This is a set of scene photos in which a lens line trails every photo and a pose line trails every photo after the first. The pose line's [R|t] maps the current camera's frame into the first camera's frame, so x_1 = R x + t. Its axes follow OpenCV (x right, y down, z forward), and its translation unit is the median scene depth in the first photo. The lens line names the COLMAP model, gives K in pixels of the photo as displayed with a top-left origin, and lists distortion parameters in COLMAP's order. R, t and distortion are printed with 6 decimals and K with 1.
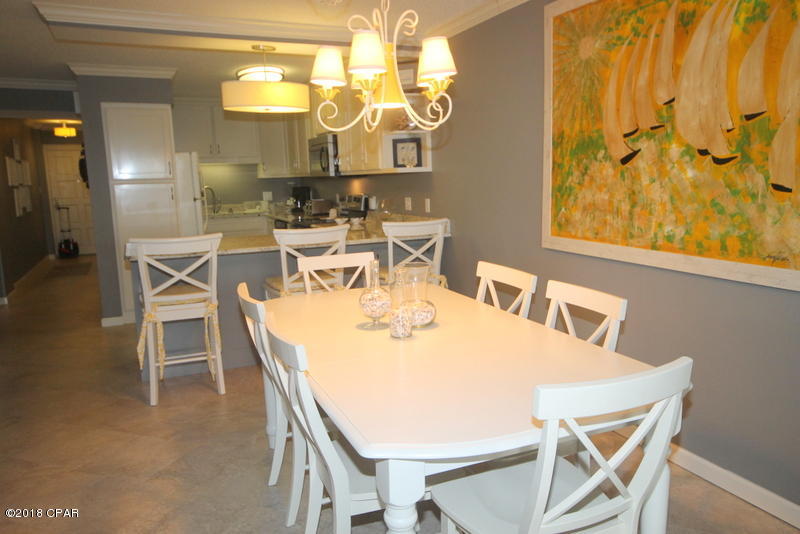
lens RADIAL K [[606.6, 0, 400.0], [0, 606.6, 267.0], [0, 0, 1]] dist [0.002977, 0.003216]
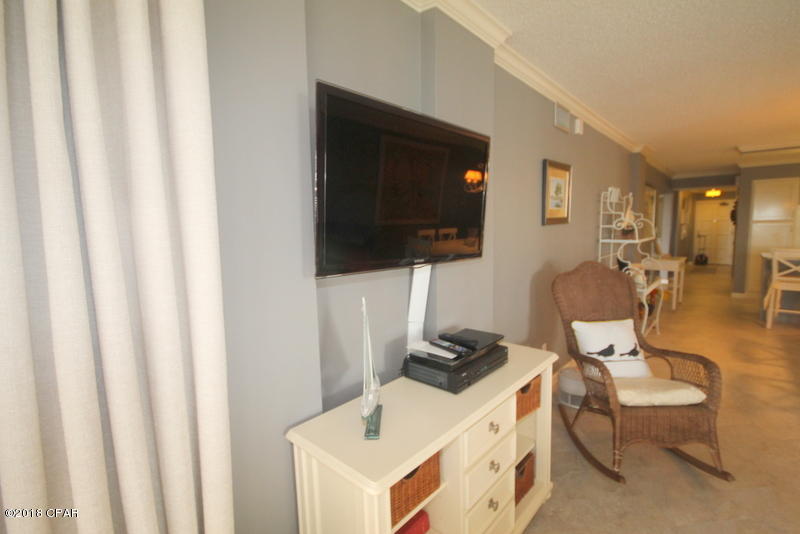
lens RADIAL K [[372.2, 0, 406.1], [0, 372.2, 267.5], [0, 0, 1]] dist [0.012082, -0.016324]
pose [[0.421922, 0.112154, -0.899669, 0.174335], [-0.126035, 0.989940, 0.064299, 0.084830], [0.897829, 0.086261, 0.431813, -0.625483]]
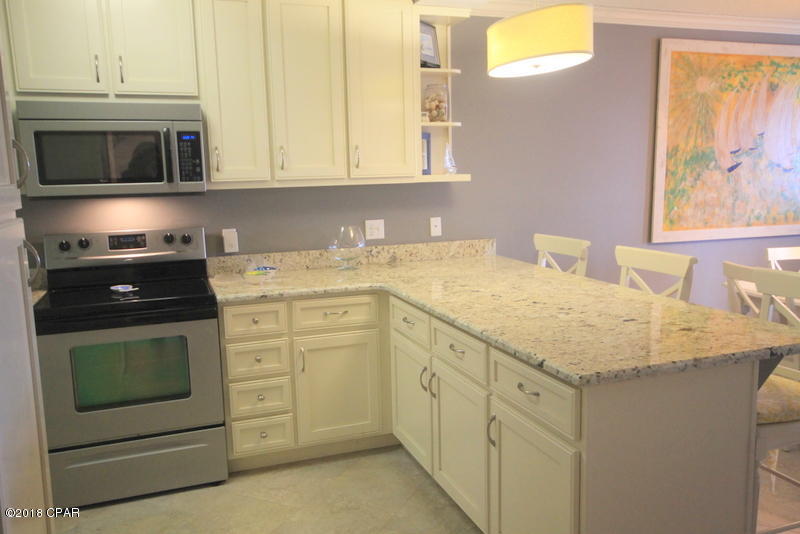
lens RADIAL K [[677.9, 0, 400.0], [0, 677.9, 267.0], [0, 0, 1]] dist [0.012690, 0.010663]
pose [[0.061031, -0.117335, 0.991215, -0.951485], [0.168452, 0.980033, 0.105639, -0.180265], [-0.983819, 0.160525, 0.079577, 1.206449]]
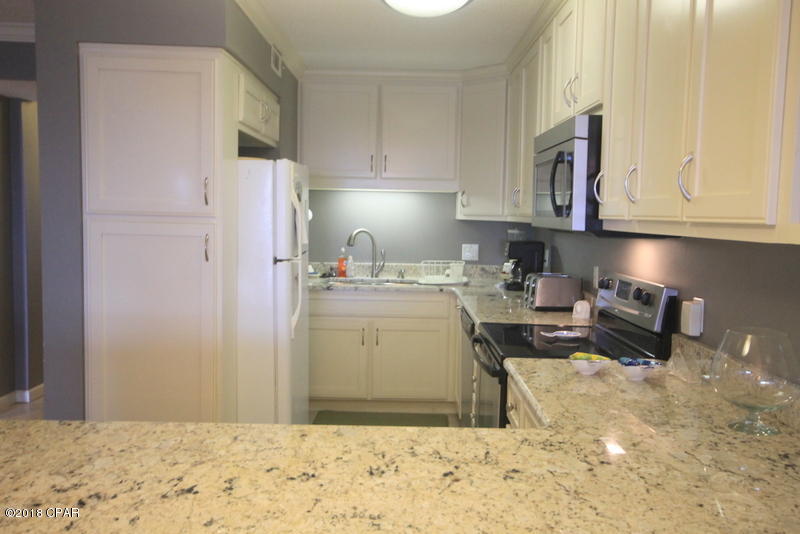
lens RADIAL K [[677.9, 0, 400.0], [0, 677.9, 267.0], [0, 0, 1]] dist [0.012690, 0.010663]
pose [[0.913856, 0.082857, -0.397495, -0.068467], [-0.108956, 0.993095, -0.043484, -0.148272], [0.391147, 0.083047, 0.916574, 0.880858]]
